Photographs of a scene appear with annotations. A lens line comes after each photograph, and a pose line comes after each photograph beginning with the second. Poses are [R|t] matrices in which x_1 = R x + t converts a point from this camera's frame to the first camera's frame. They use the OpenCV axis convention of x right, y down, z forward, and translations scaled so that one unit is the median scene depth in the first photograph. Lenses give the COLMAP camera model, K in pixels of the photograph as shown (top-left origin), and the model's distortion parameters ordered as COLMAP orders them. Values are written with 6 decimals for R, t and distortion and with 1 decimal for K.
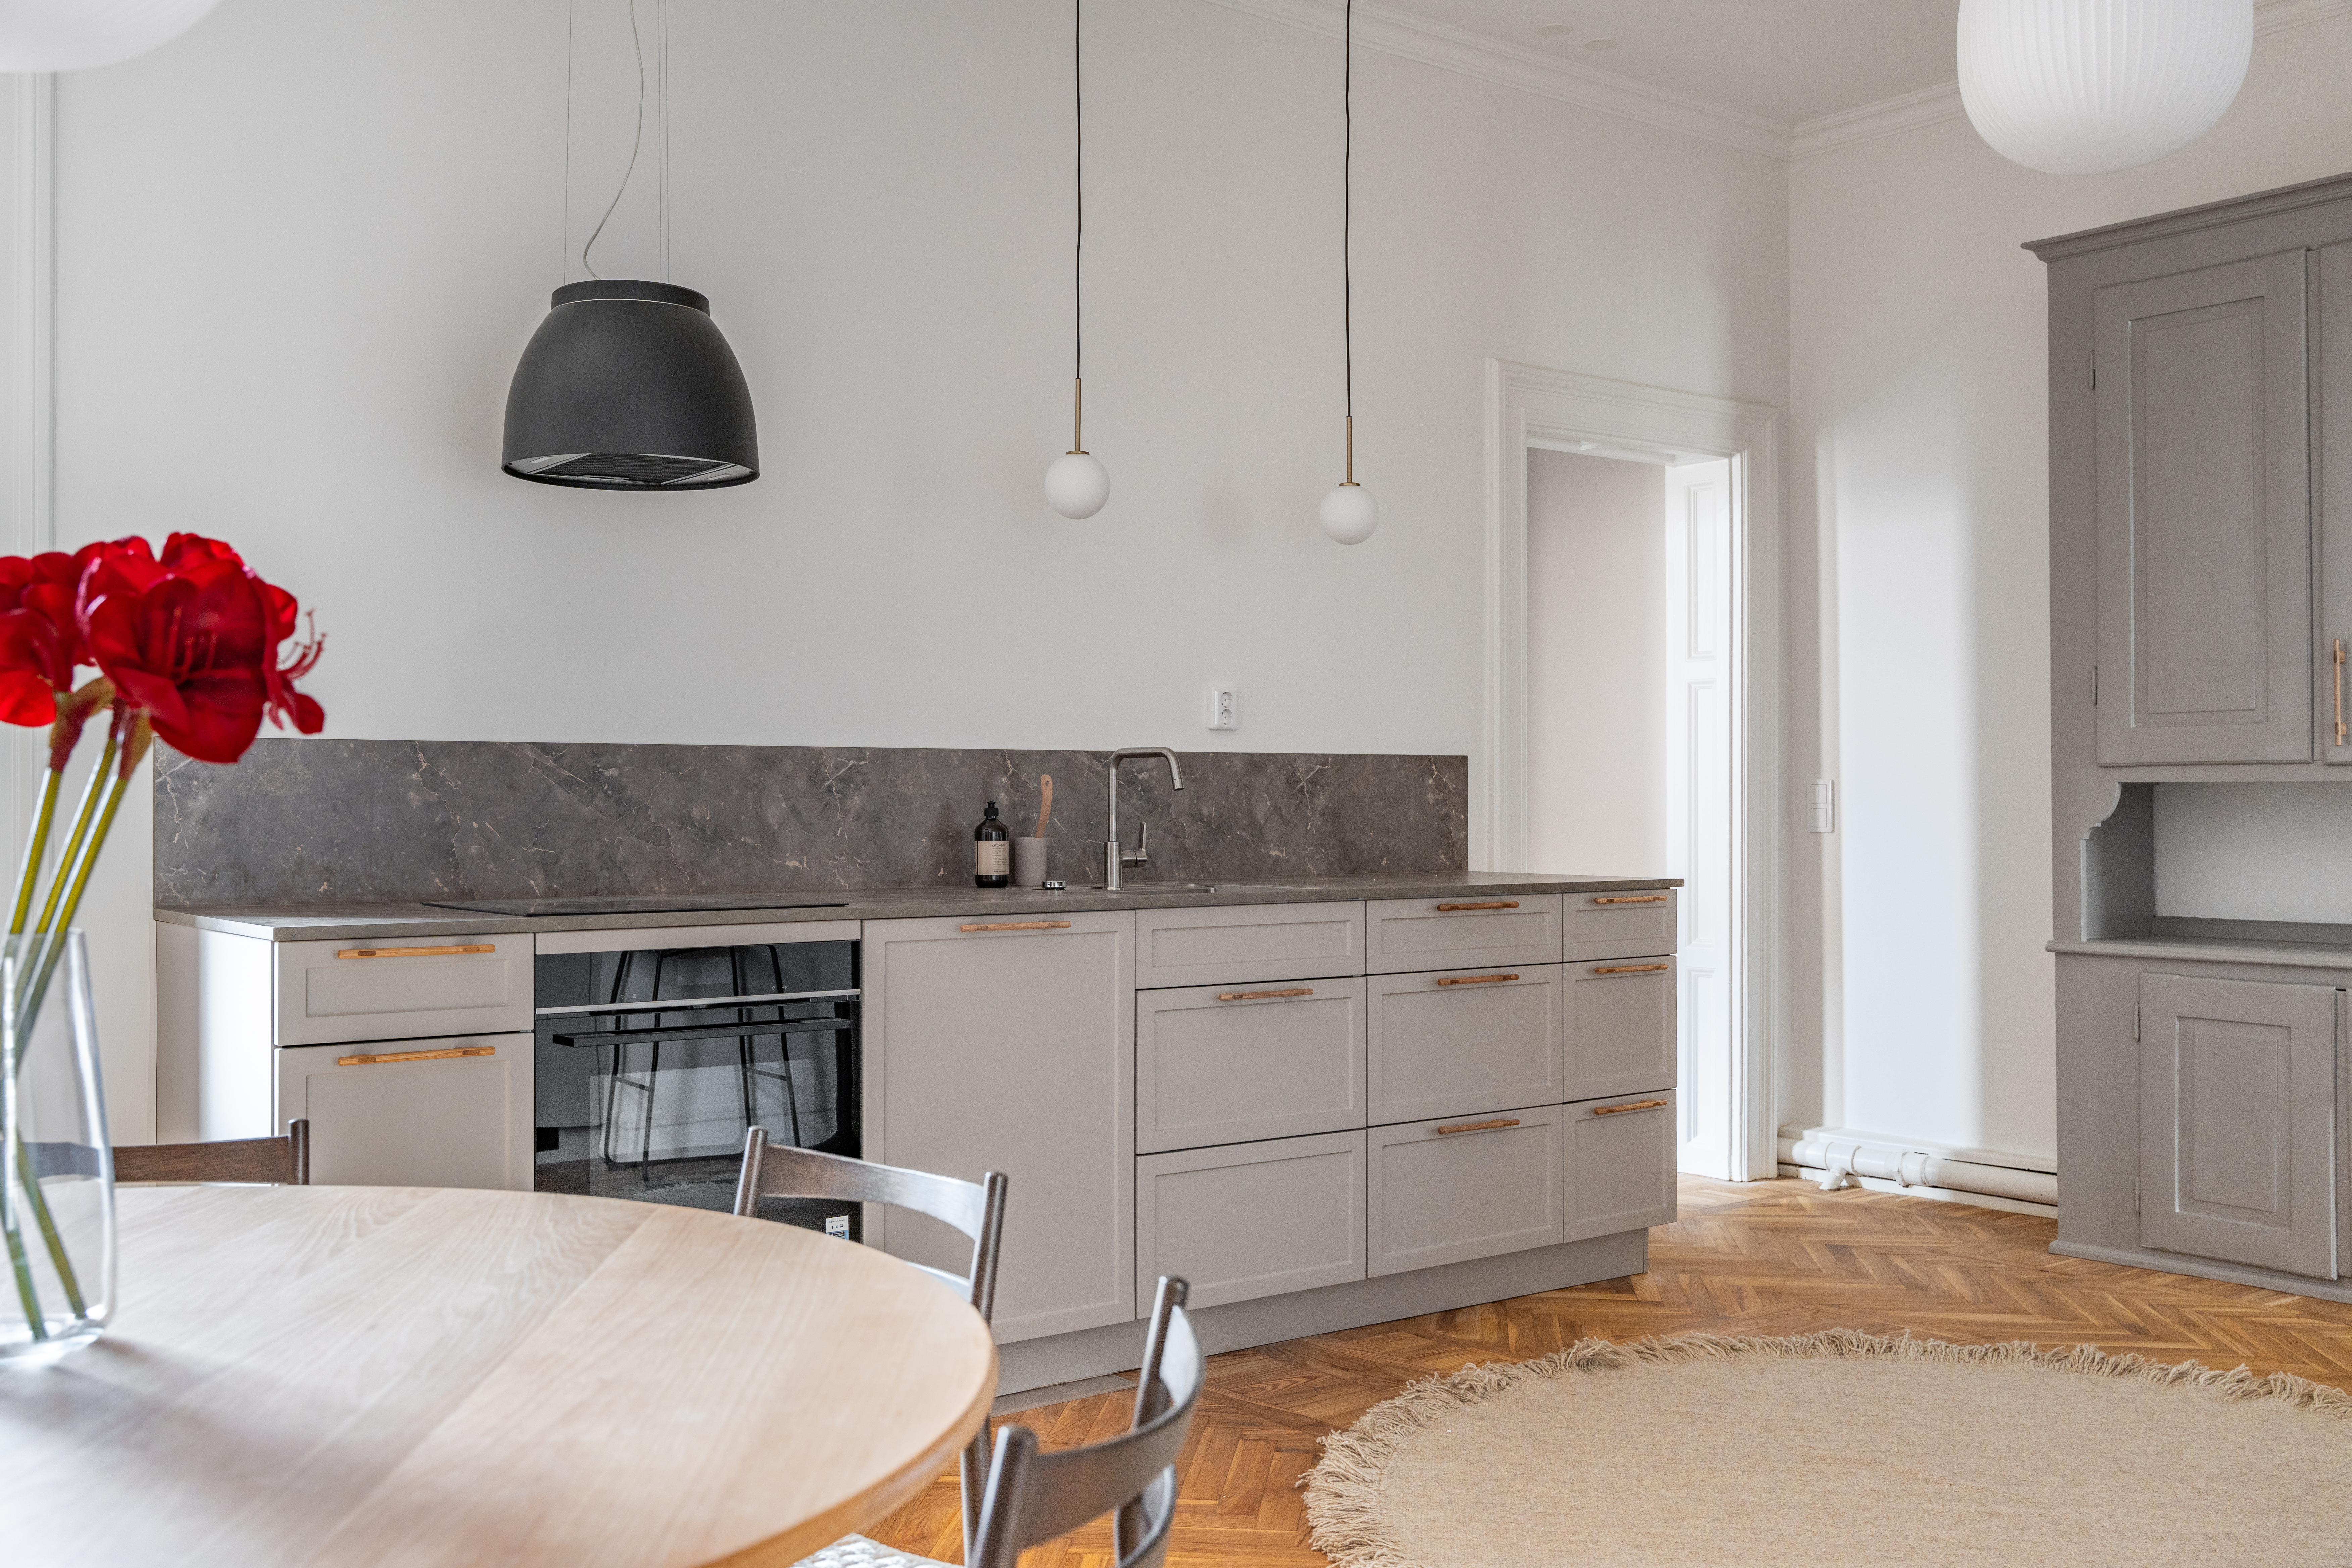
lens RADIAL K [[2223.1, 0, 1176.0], [0, 2223.1, 784.0], [0, 0, 1]] dist [-0.007303, 0.012432]
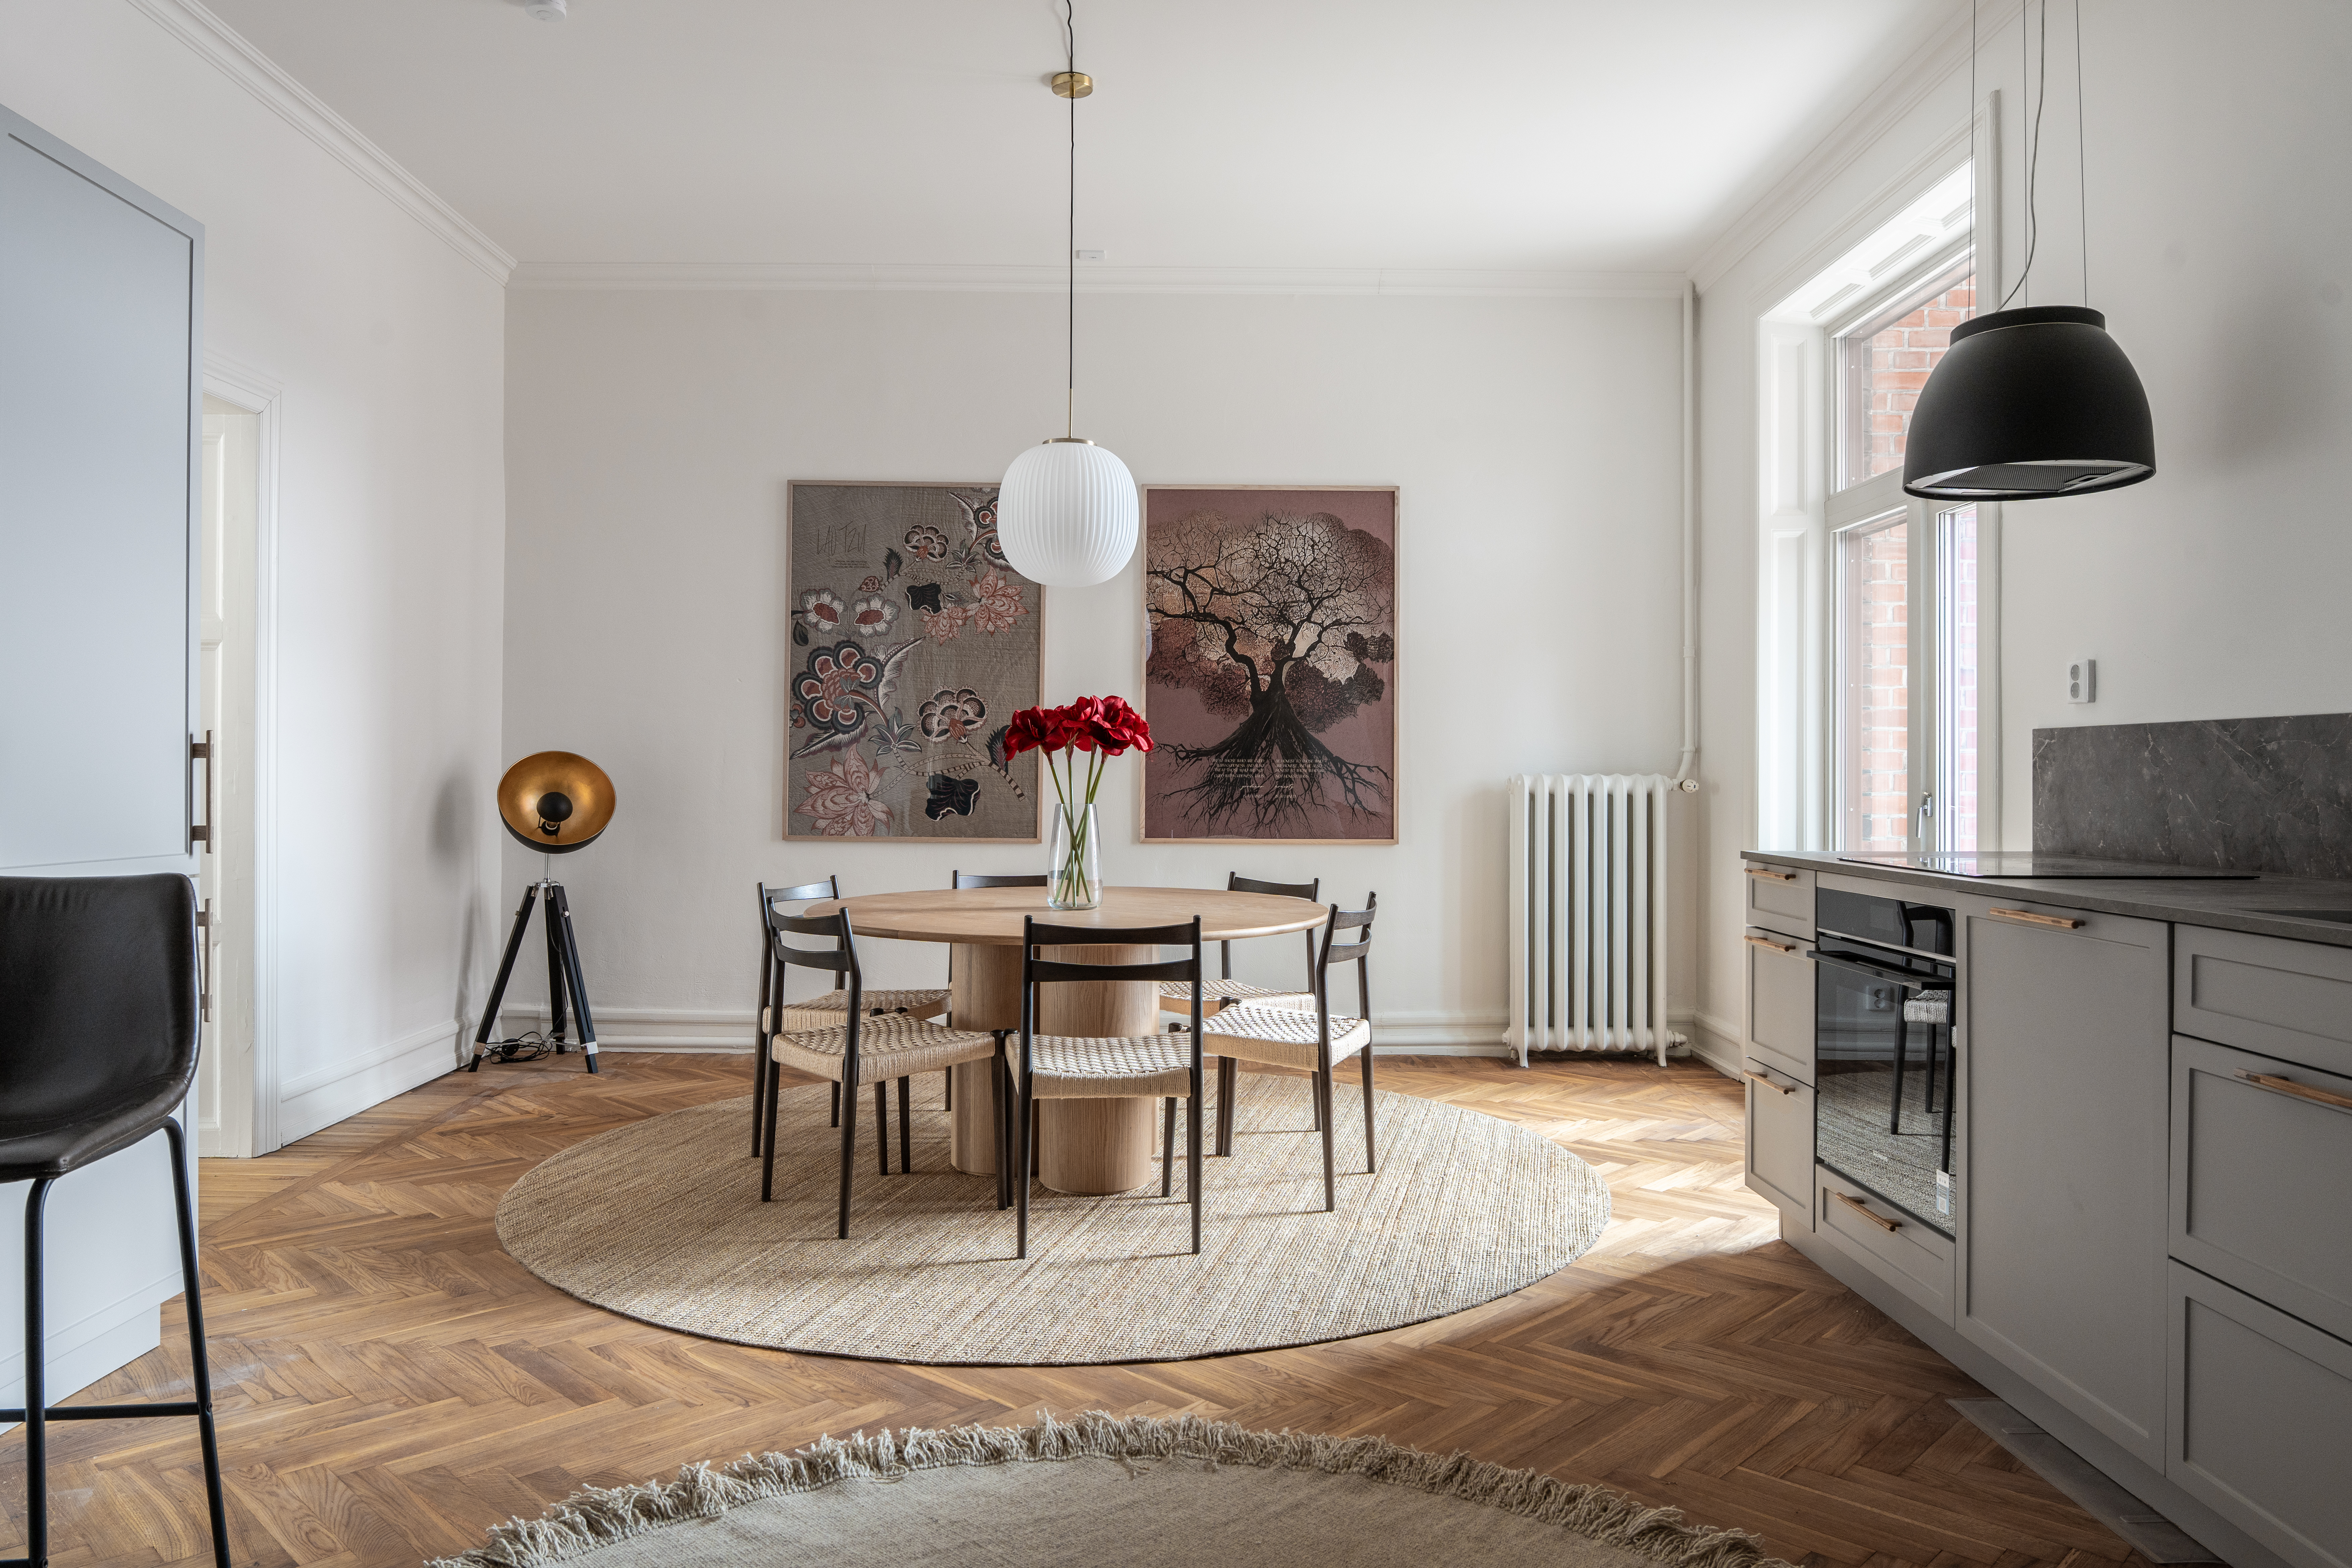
lens RADIAL K [[1592.2, 0, 1176.0], [0, 1592.2, 784.0], [0, 0, 1]] dist [-0.015708, 0.000665]
pose [[-0.604870, 0.005396, -0.796306, 0.589084], [0.005178, 0.999983, 0.002843, 0.006849], [0.796307, -0.002404, -0.604888, 1.034365]]
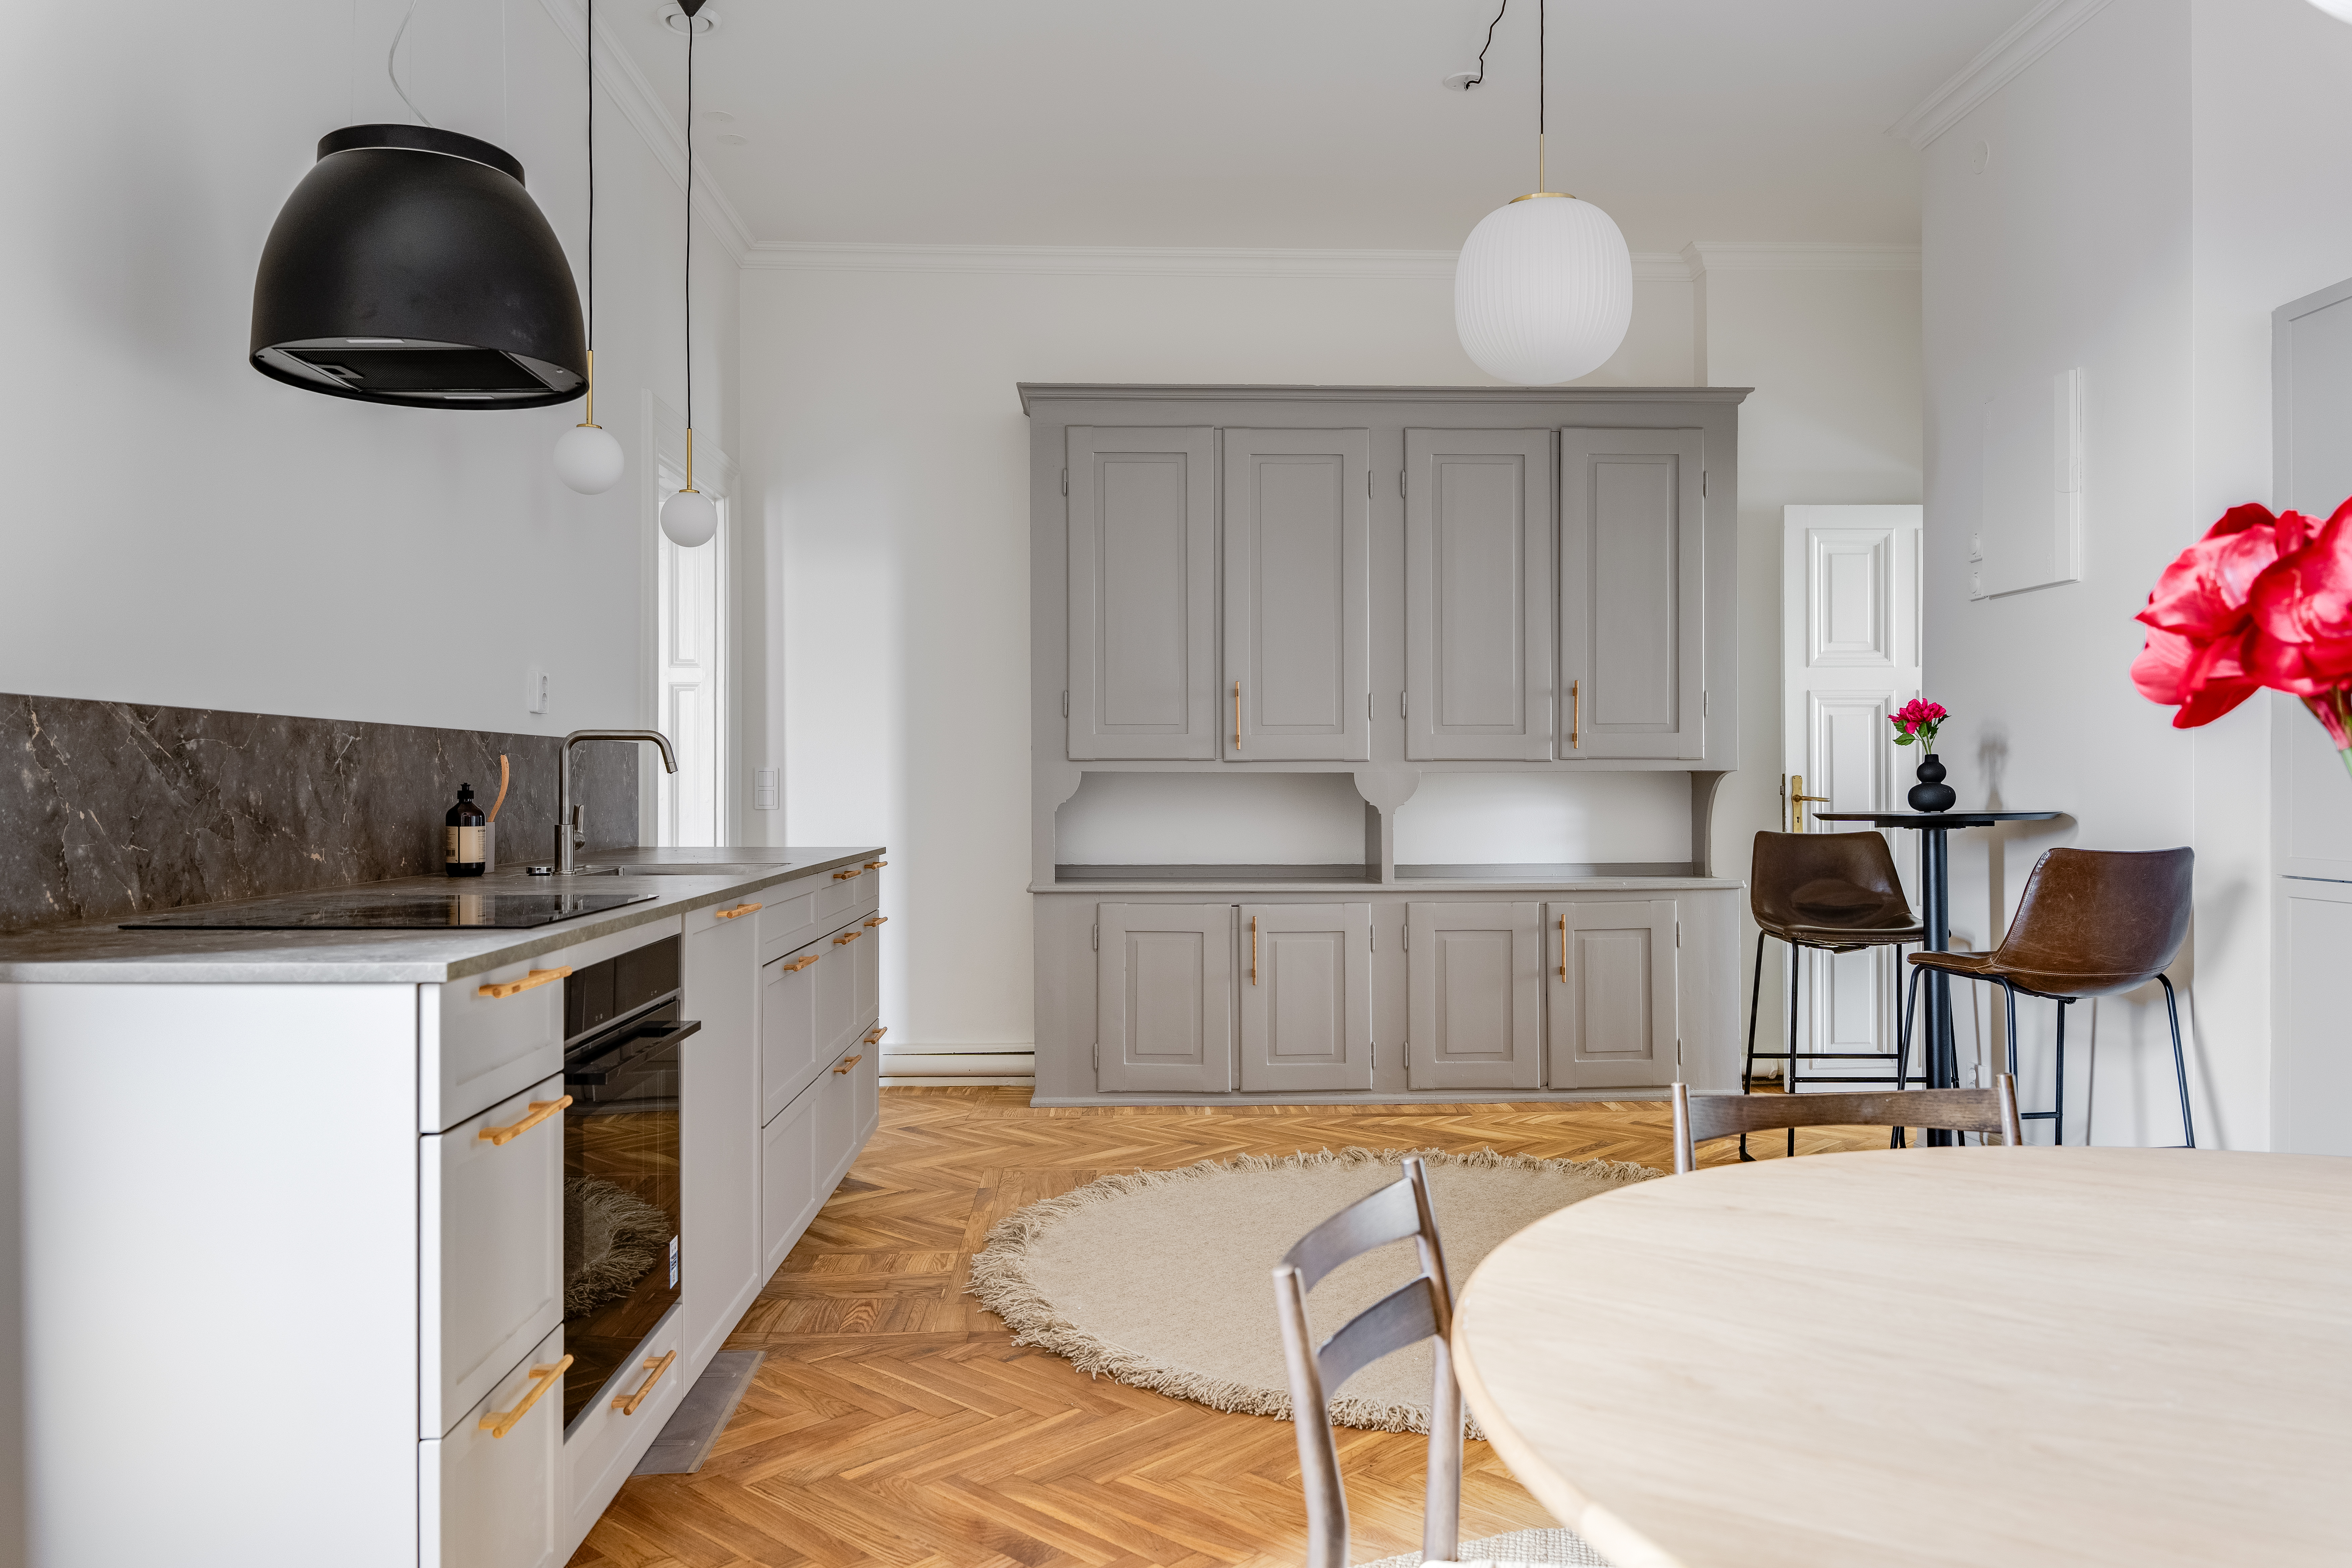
lens RADIAL K [[1694.7, 0, 1176.0], [0, 1694.7, 784.0], [0, 0, 1]] dist [-0.001452, -0.002604]
pose [[0.589229, 0.001871, 0.807964, -0.526637], [-0.007844, 0.999963, 0.003404, 0.003575], [-0.807928, -0.008343, 0.589222, 0.376506]]
